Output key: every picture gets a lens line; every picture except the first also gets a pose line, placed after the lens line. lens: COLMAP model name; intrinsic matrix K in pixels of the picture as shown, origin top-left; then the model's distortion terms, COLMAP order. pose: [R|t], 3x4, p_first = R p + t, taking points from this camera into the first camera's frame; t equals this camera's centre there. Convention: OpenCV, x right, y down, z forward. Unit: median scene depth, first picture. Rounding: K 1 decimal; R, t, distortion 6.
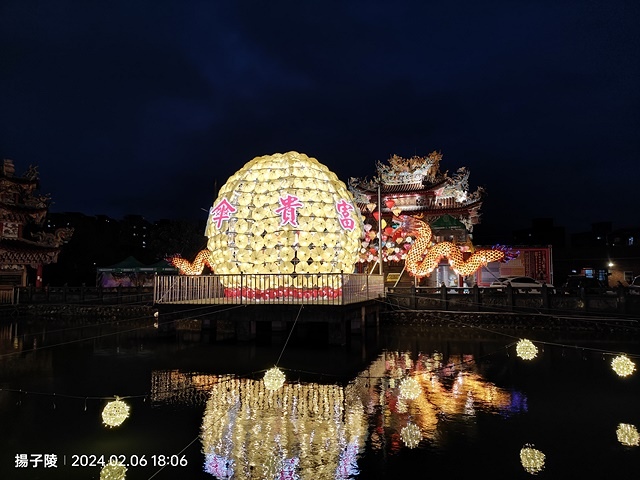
lens RADIAL K [[444.8, 0, 320.0], [0, 444.8, 240.0], [0, 0, 1]] dist [-0.000048, -0.000454]
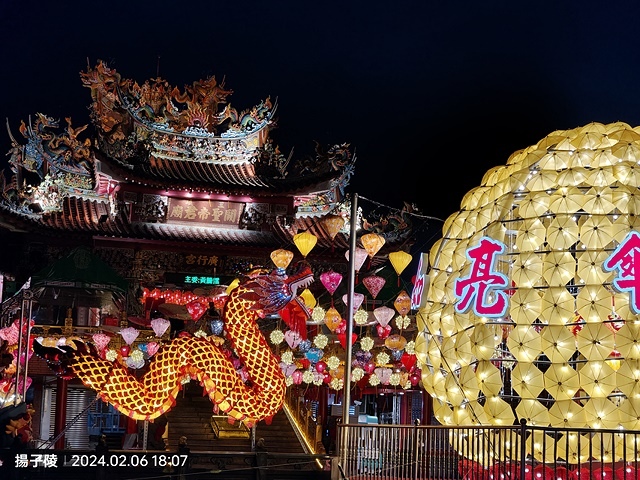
lens RADIAL K [[1384.3, 0, 320.0], [0, 1384.3, 240.0], [0, 0, 1]] dist [0.103368, 0.223952]
pose [[0.774093, 0.113842, 0.622752, -0.626382], [-0.089579, 0.993498, -0.070267, 0.009830], [-0.626702, -0.001392, 0.779258, 0.099736]]
